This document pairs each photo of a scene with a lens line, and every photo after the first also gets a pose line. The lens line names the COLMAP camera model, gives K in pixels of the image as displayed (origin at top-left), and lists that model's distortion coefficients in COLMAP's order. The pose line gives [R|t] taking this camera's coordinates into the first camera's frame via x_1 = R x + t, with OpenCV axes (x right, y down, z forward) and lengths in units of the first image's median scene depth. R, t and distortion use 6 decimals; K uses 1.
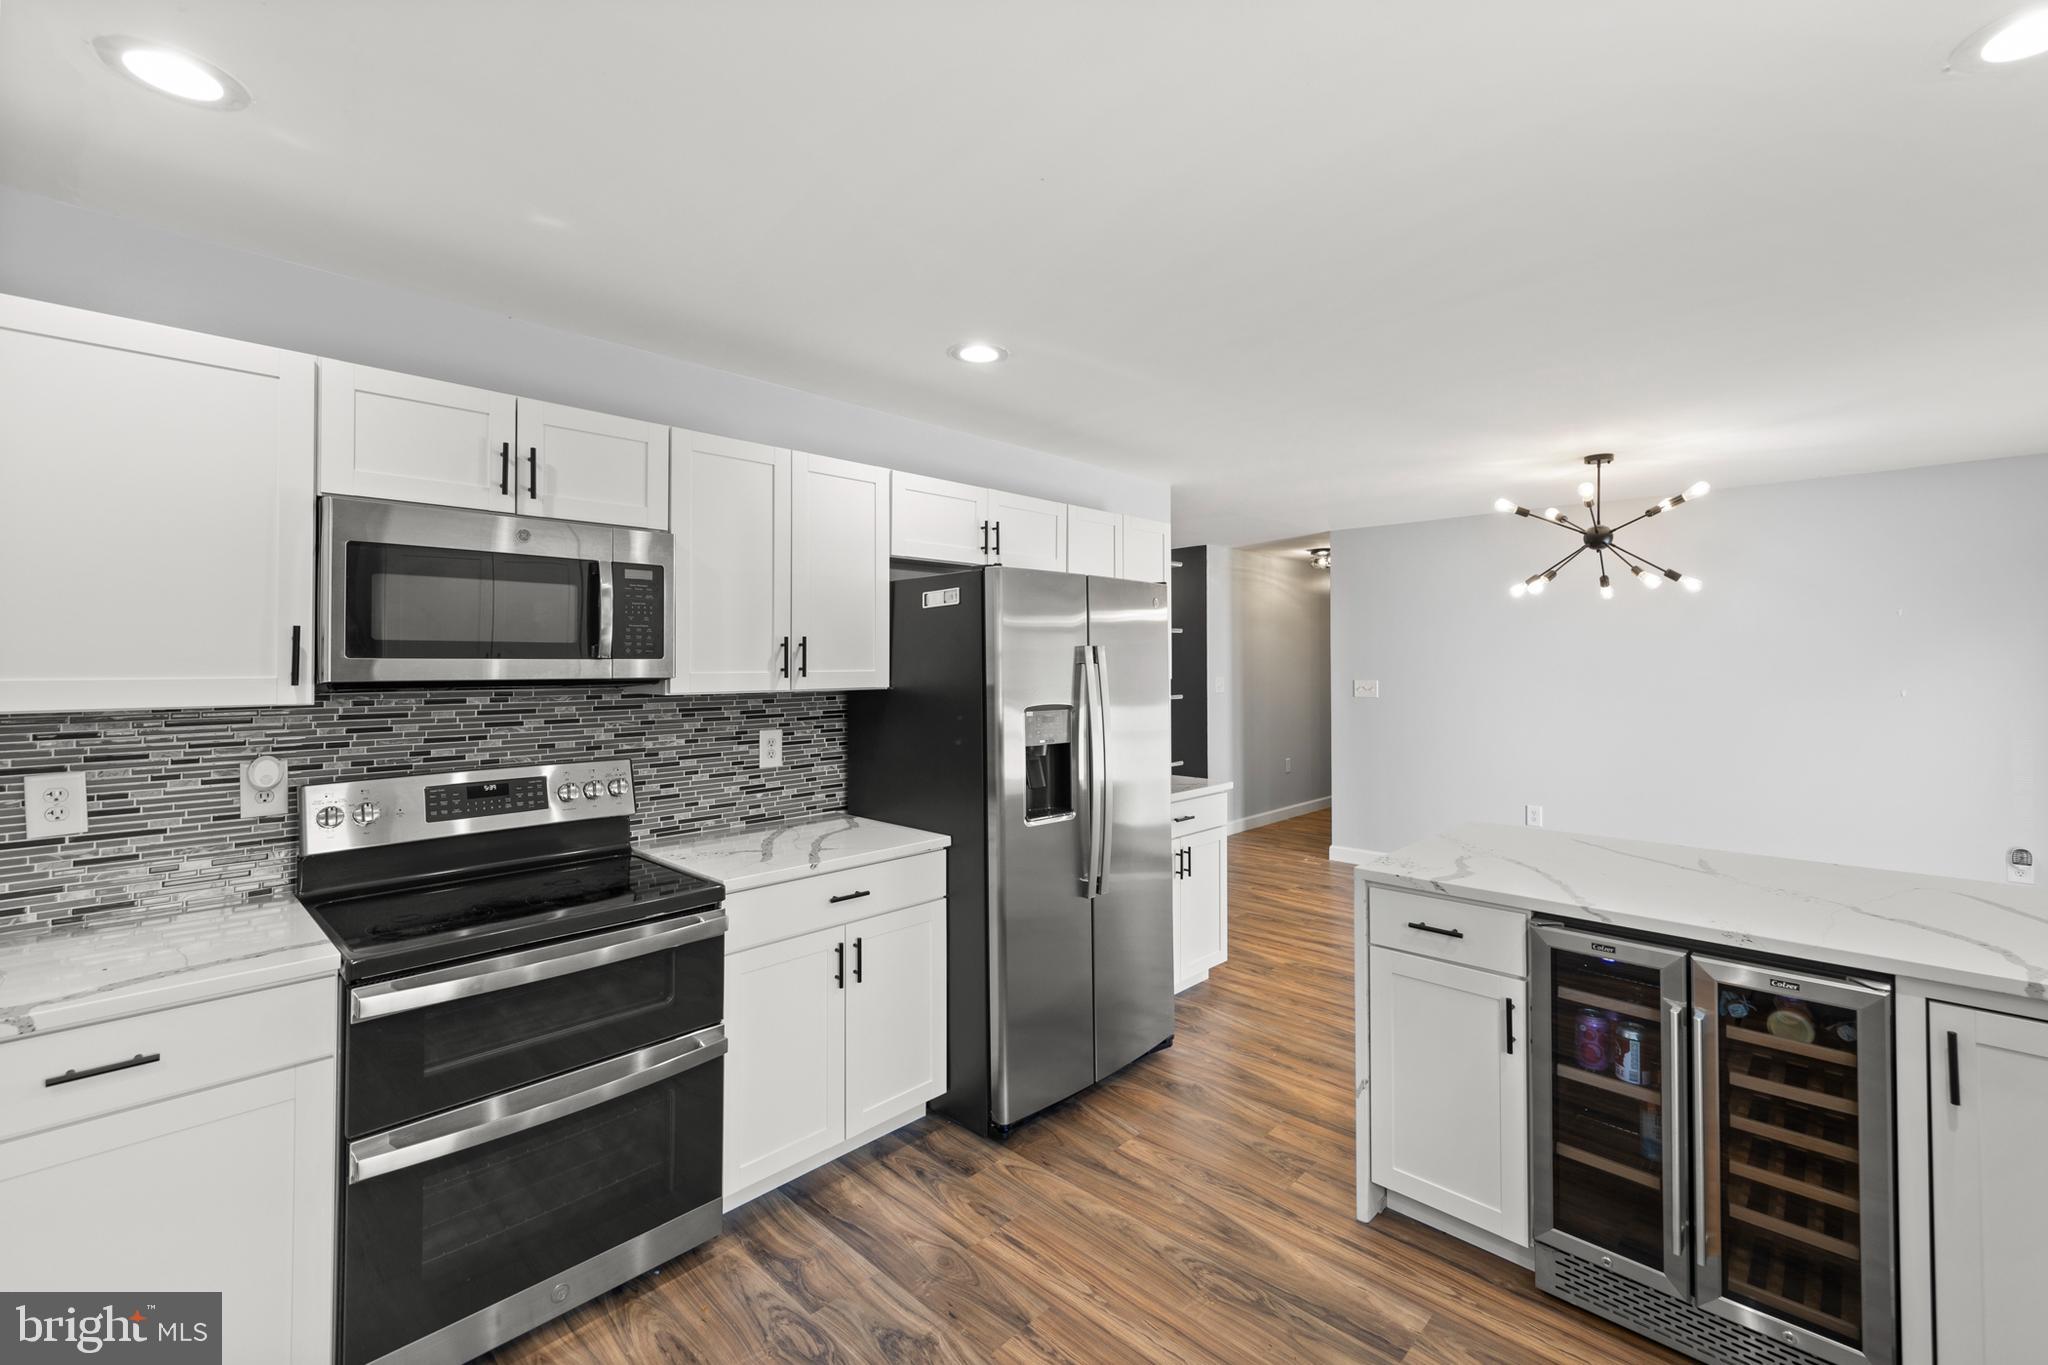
lens RADIAL K [[867.3, 0, 1039.9], [0, 867.3, 657.1], [0, 0, 1]] dist [-0.001540, -0.000462]
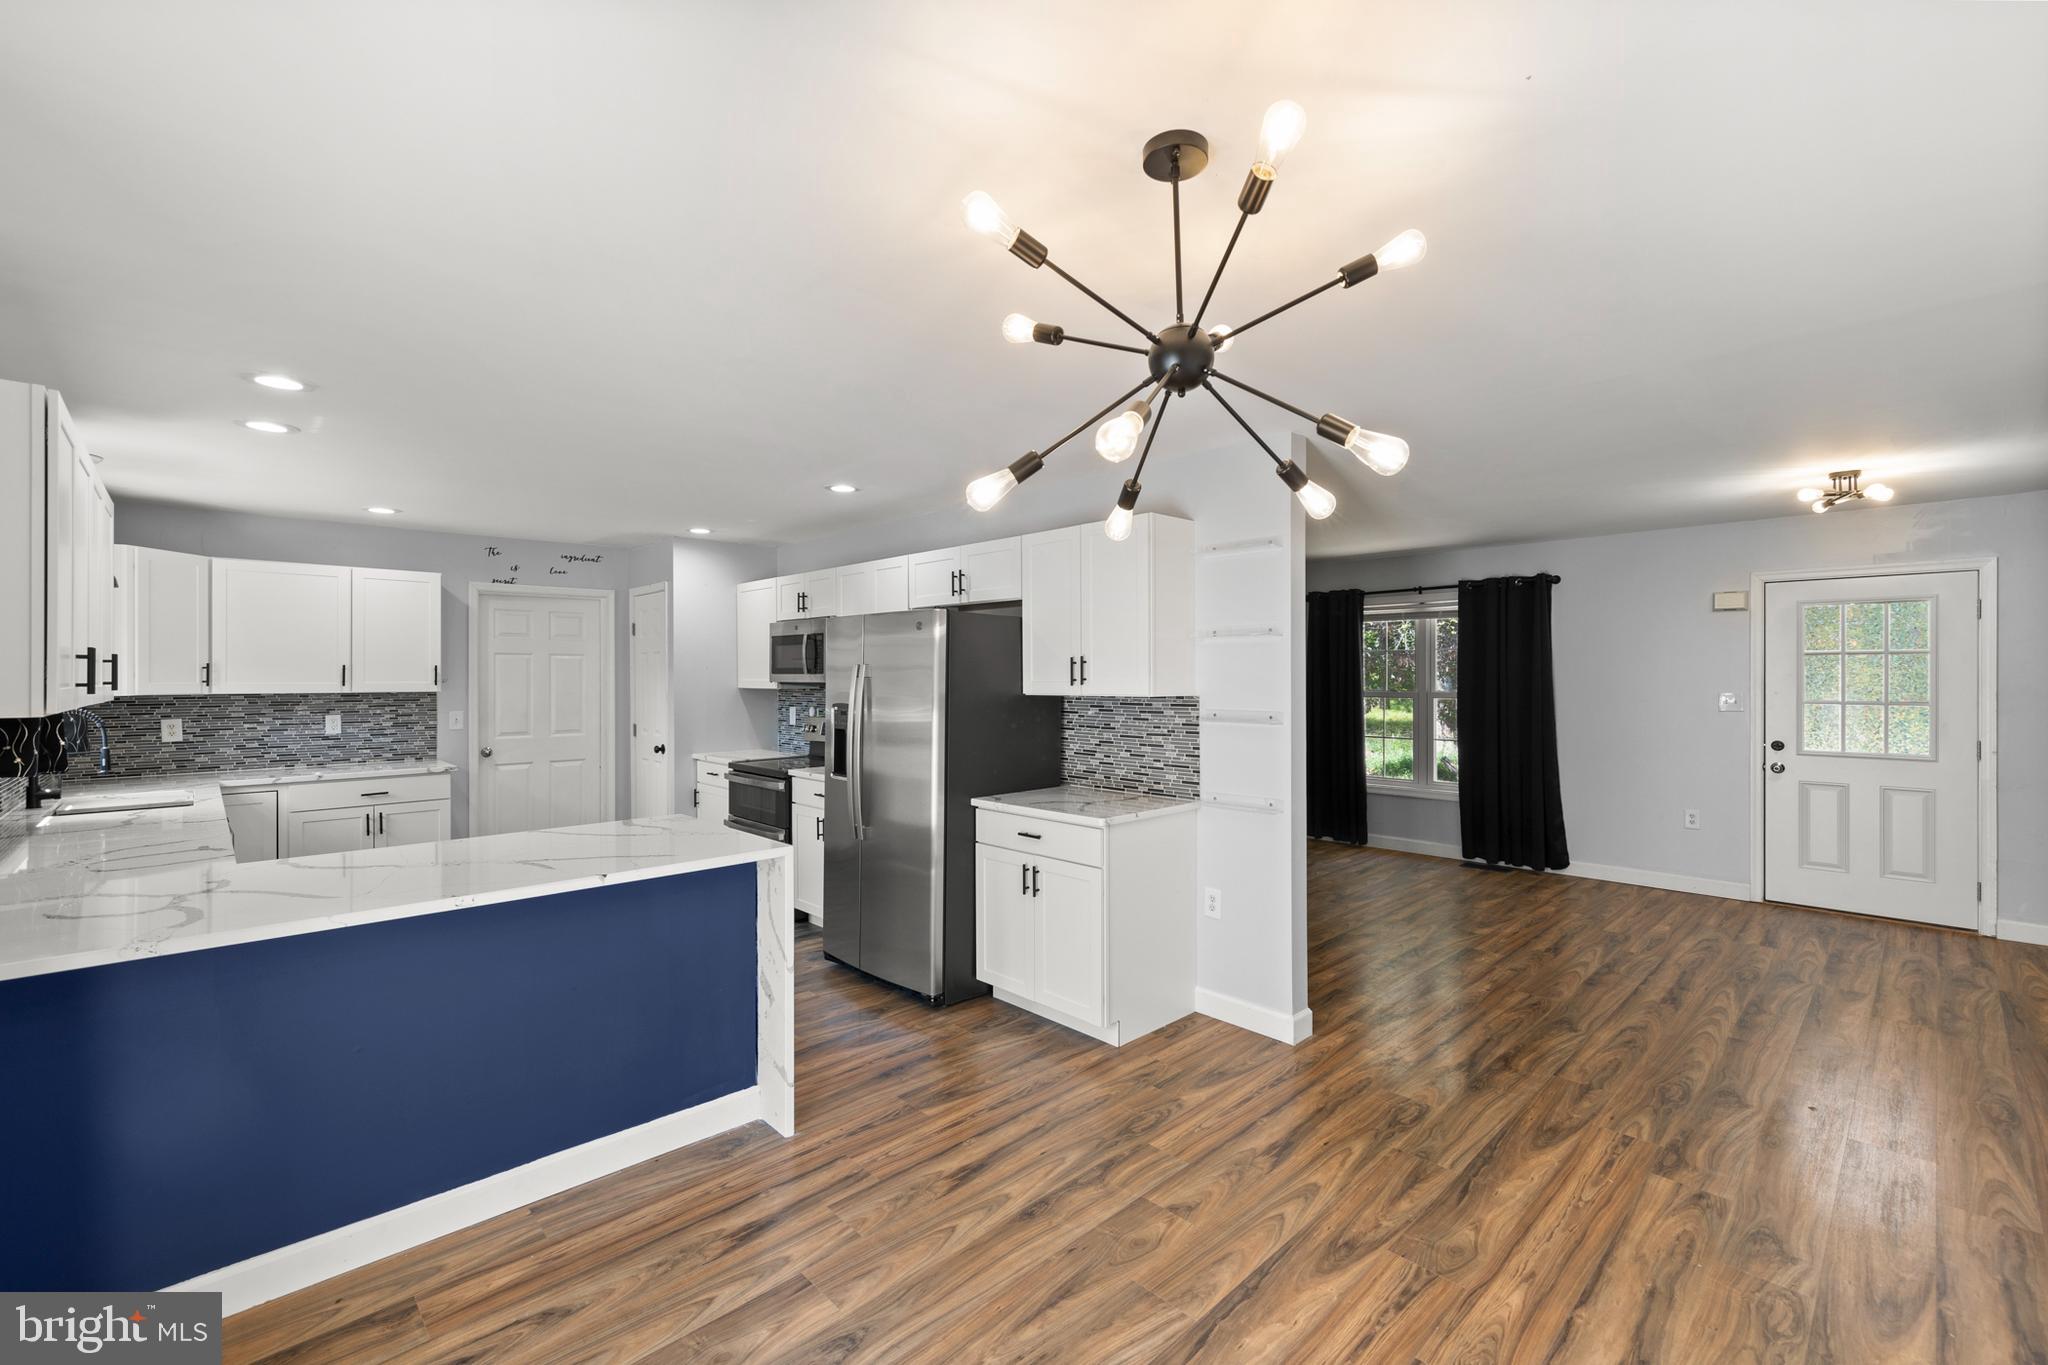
lens RADIAL K [[867.3, 0, 1023.2], [0, 867.3, 665.2], [0, 0, 1]] dist [-0.001540, -0.000462]
pose [[-0.048423, -0.010443, -0.998772, 1.787246], [0.007231, 0.999915, -0.010806, 0.008044], [0.998801, -0.007746, -0.048344, 1.617739]]
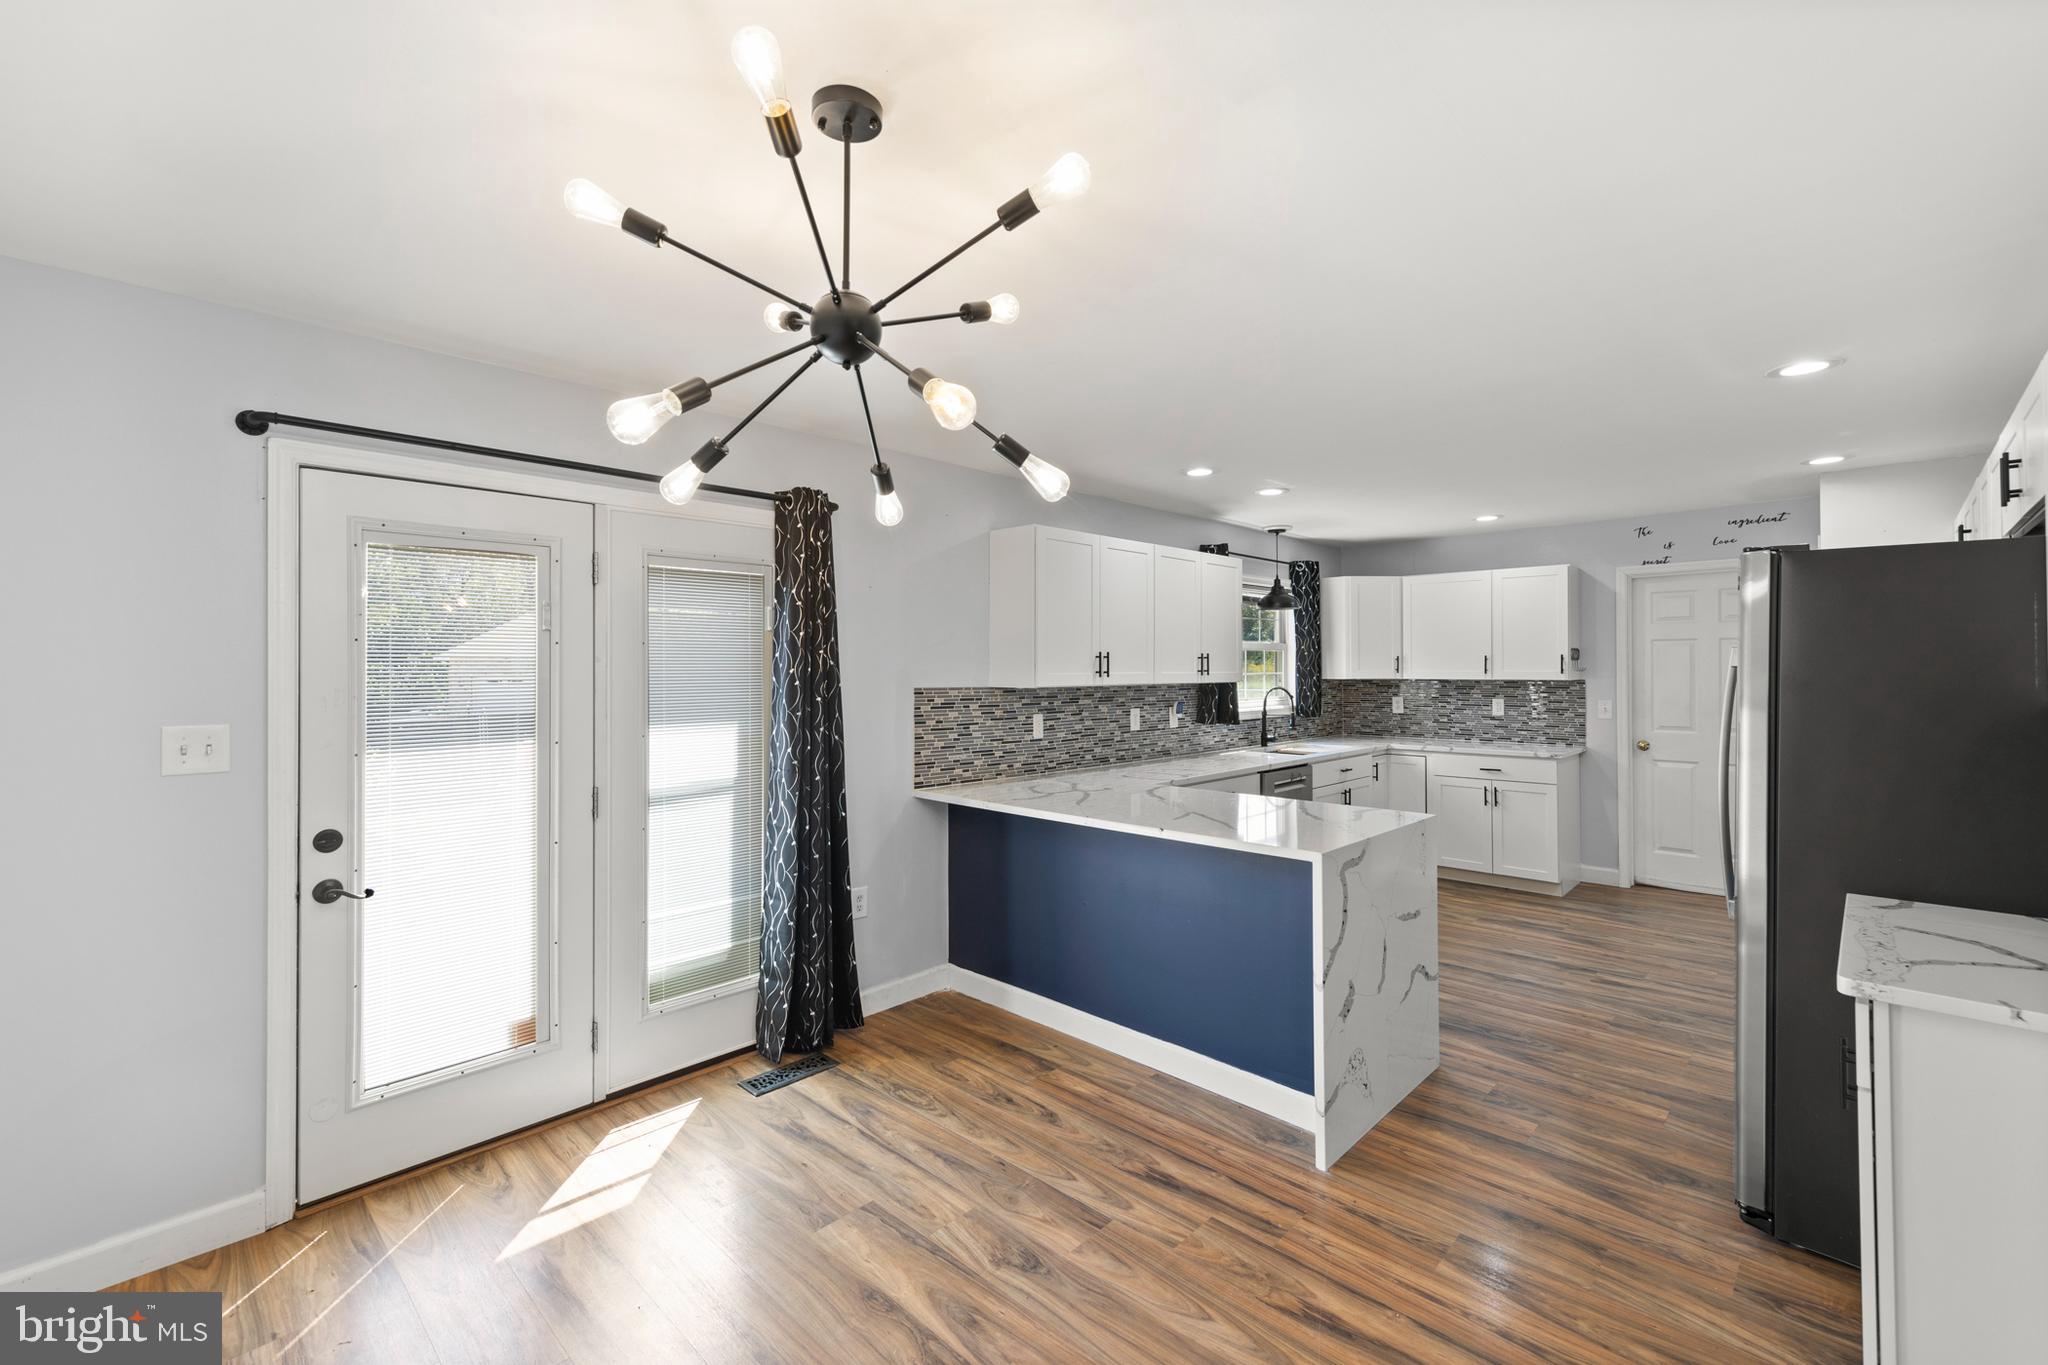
lens RADIAL K [[867.3, 0, 1058.7], [0, 867.3, 671.2], [0, 0, 1]] dist [-0.001540, -0.000462]
pose [[-0.999966, 0.008259, -0.000723, 0.938209], [0.008259, 0.999965, 0.000939, 0.003562], [0.000730, 0.000933, -0.999999, 2.332263]]
